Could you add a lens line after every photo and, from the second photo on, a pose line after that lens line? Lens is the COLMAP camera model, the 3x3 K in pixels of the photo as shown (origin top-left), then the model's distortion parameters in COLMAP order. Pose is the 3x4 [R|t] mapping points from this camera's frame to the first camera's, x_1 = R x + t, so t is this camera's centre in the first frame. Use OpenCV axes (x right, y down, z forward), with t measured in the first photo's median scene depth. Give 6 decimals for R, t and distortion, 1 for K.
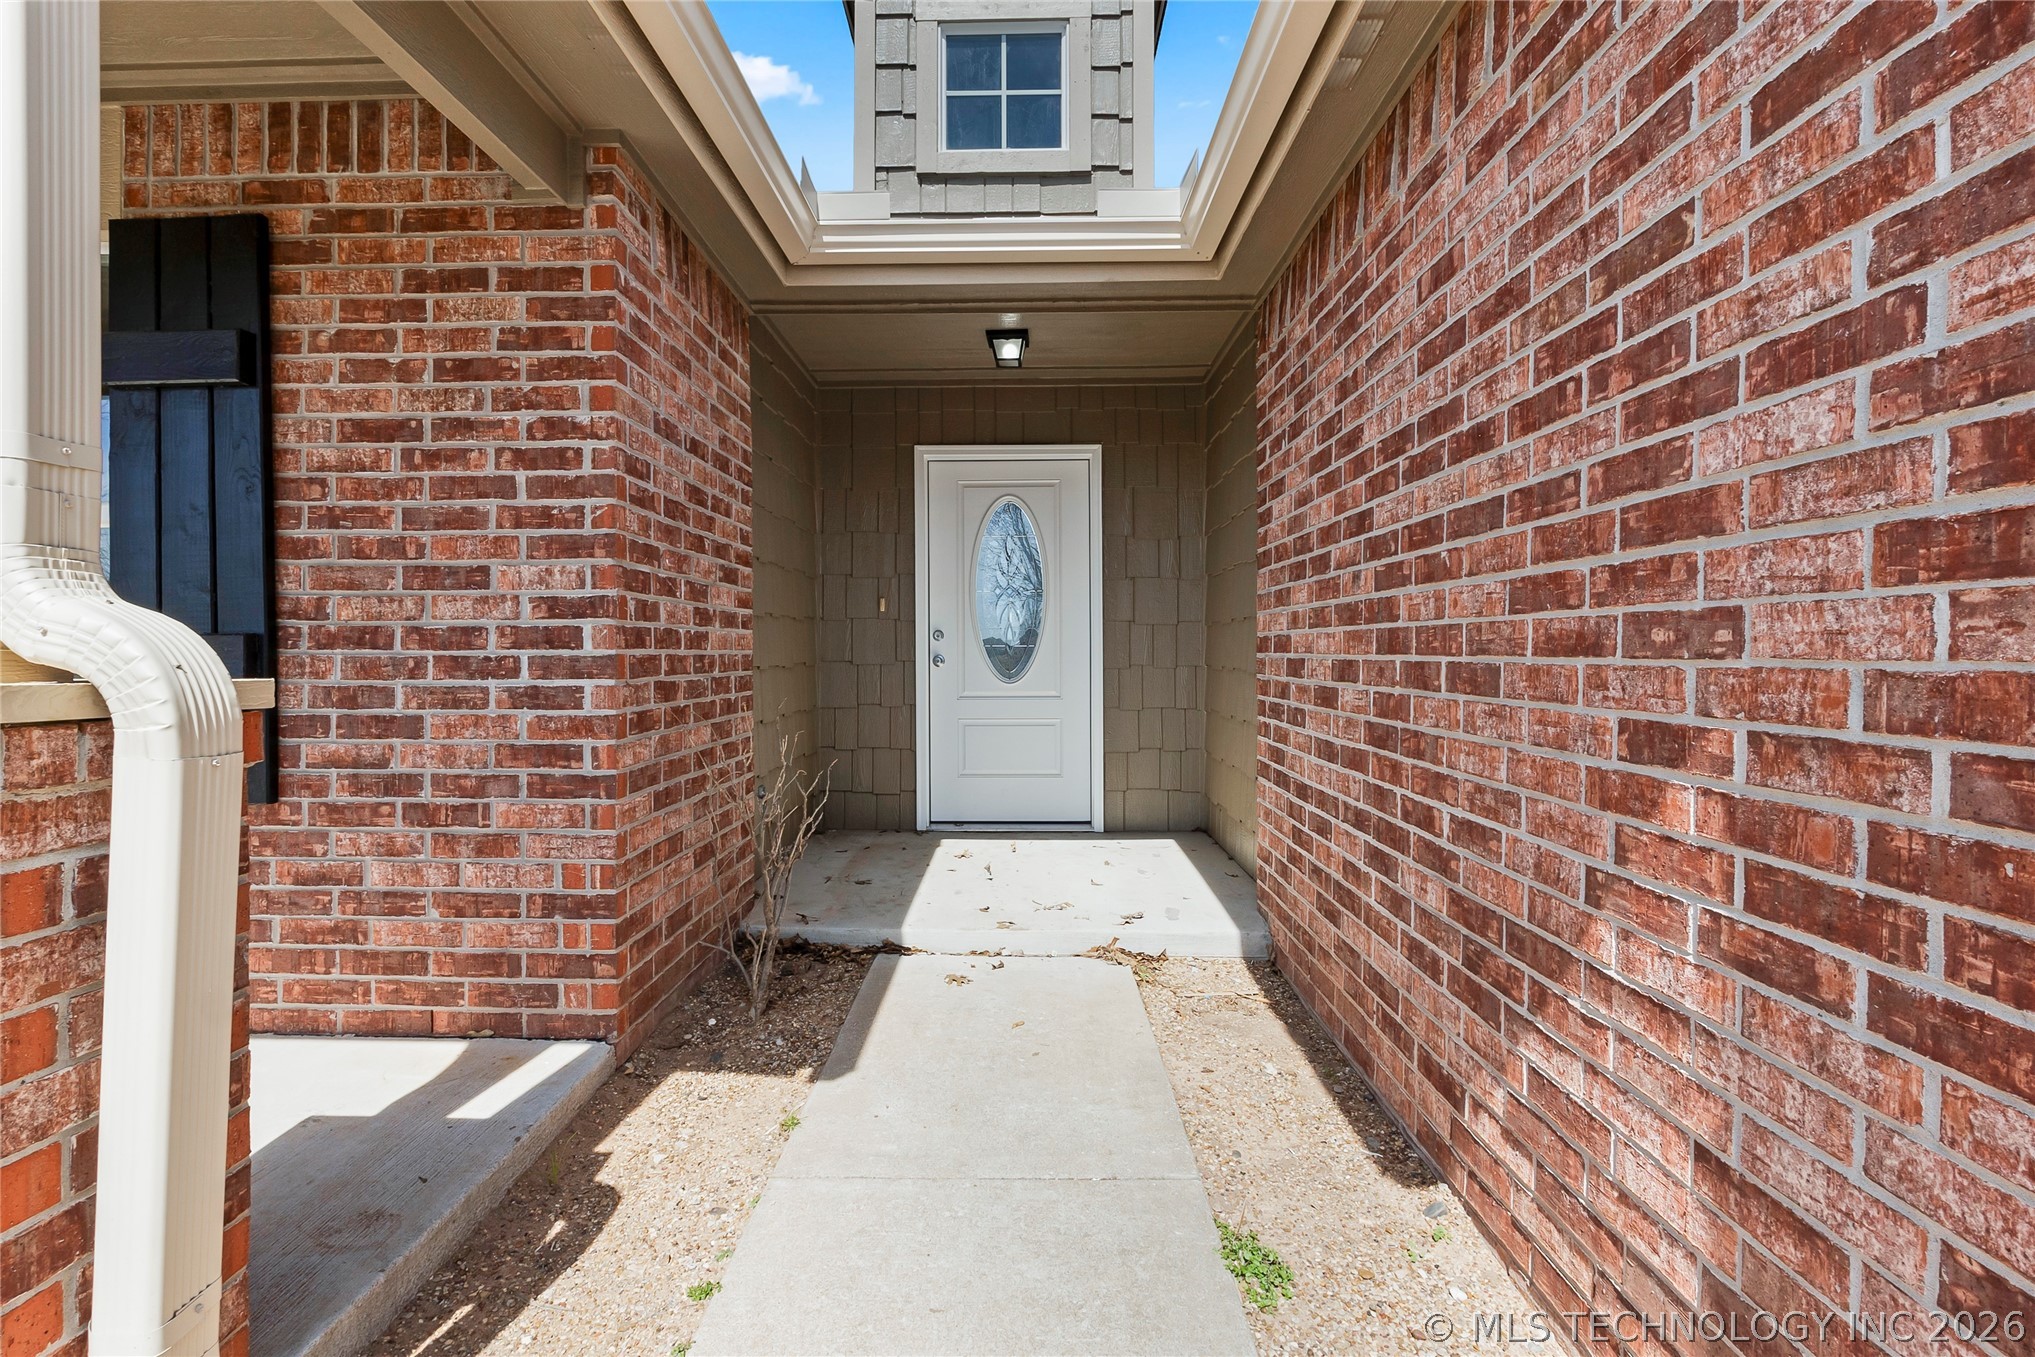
lens RADIAL K [[948.0, 0, 993.9], [0, 948.0, 656.1], [0, 0, 1]] dist [-0.003626, -0.000037]
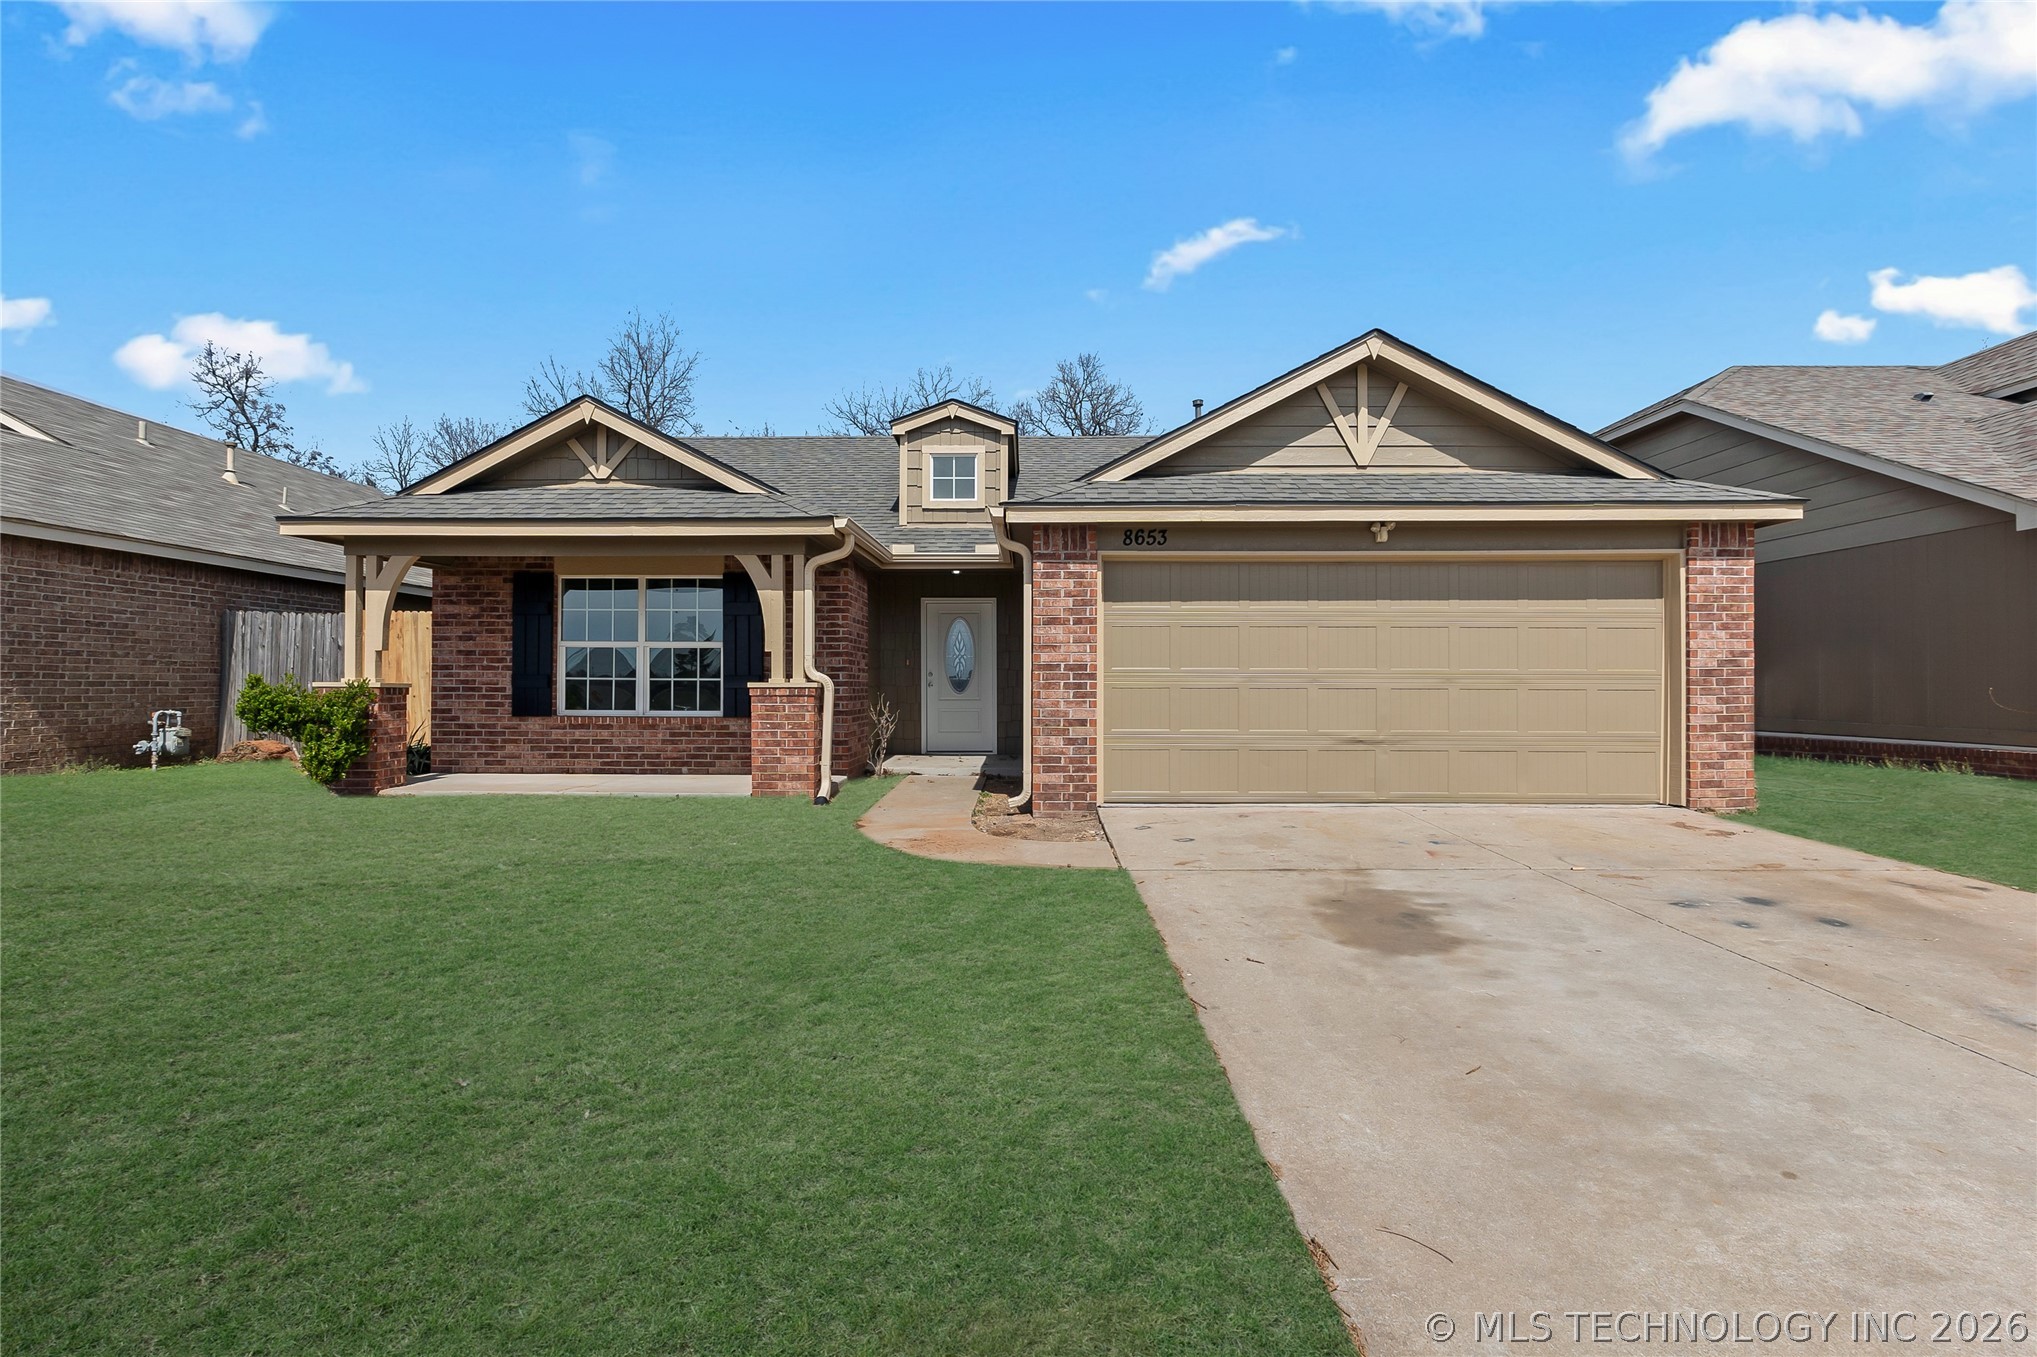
lens RADIAL K [[920.1, 0, 1001.2], [0, 920.1, 677.9], [0, 0, 1]] dist [-0.008185, 0.000285]
pose [[0.999983, 0.001469, 0.005617, 0.235269], [-0.001395, 0.999912, -0.013162, 0.037606], [-0.005636, 0.013154, 0.999898, -2.937923]]
